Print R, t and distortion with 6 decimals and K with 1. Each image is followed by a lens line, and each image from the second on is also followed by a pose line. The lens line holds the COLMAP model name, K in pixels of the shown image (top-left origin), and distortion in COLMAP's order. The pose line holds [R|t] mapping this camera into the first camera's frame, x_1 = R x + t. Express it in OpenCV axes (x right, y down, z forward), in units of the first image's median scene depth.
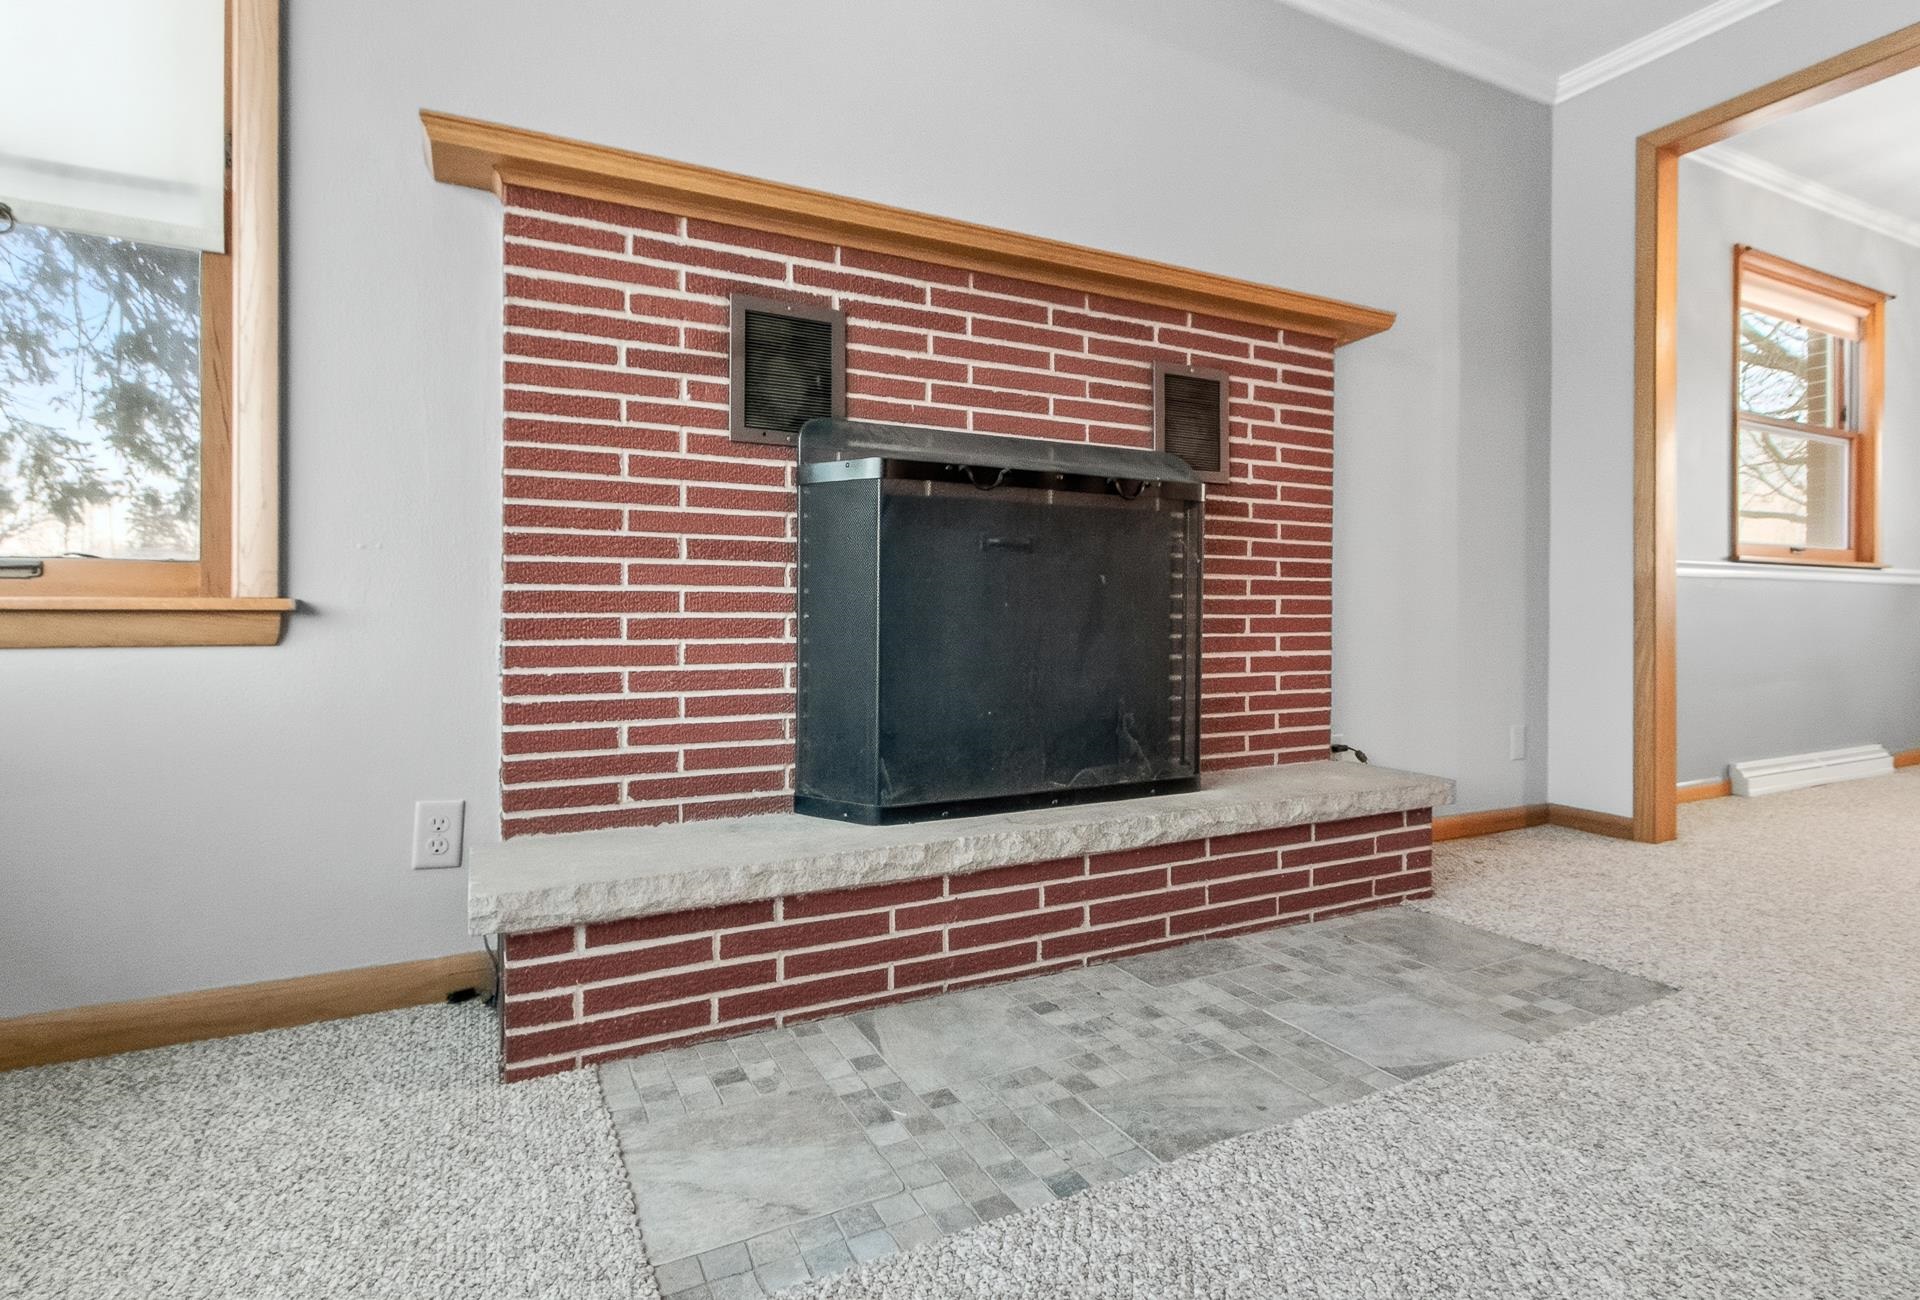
lens RADIAL K [[965.8, 0, 959.5], [0, 965.8, 601.1], [0, 0, 1]] dist [0.003440, 0.000415]
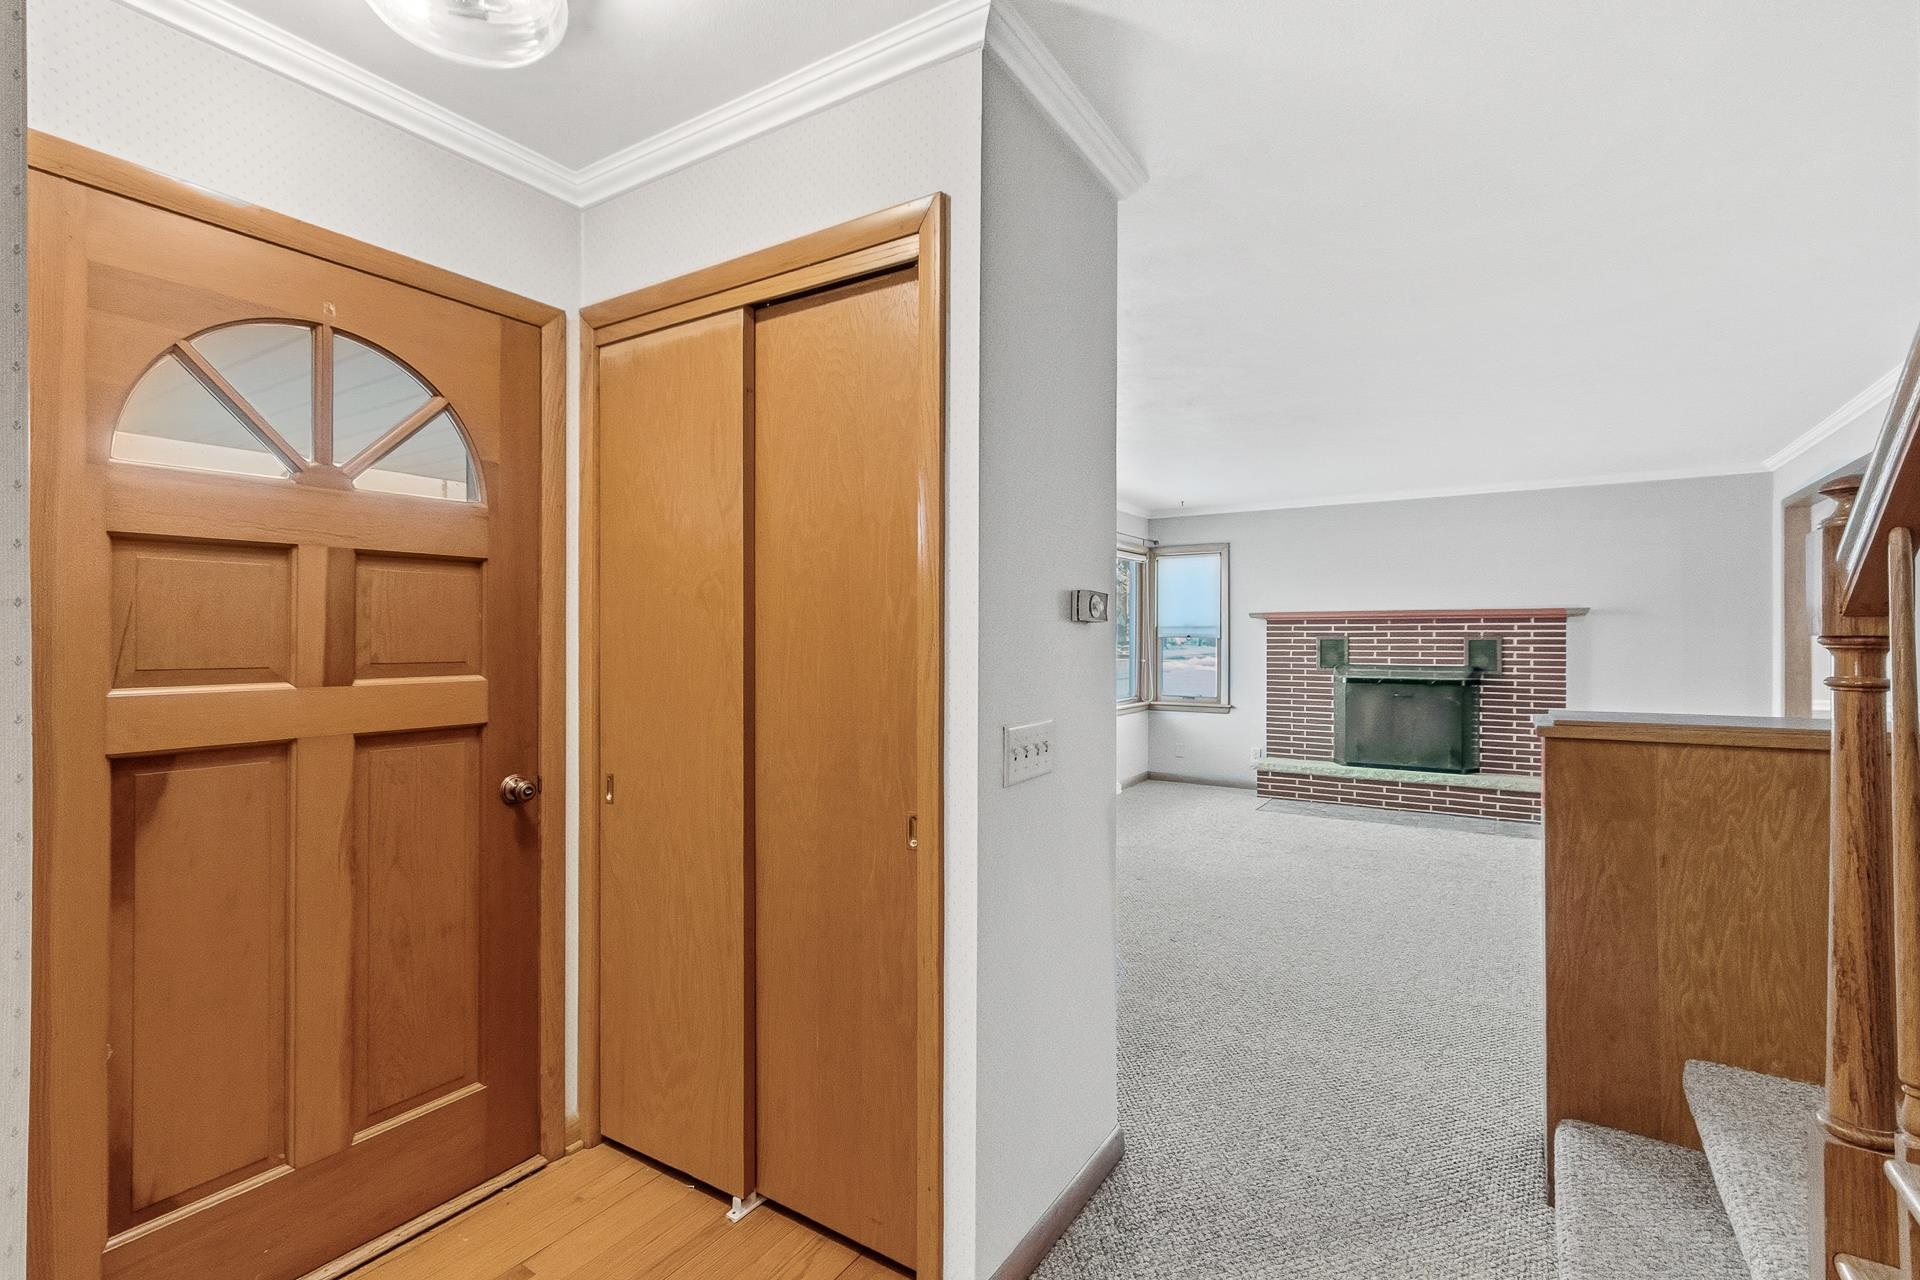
lens RADIAL K [[884.1, 0, 953.8], [0, 884.1, 647.4], [0, 0, 1]] dist [0.002821, 0.000028]
pose [[0.502910, 0.005476, -0.864321, 2.079671], [0.005451, 0.999940, 0.009507, -0.284881], [0.864322, -0.009493, 0.502850, -2.082738]]
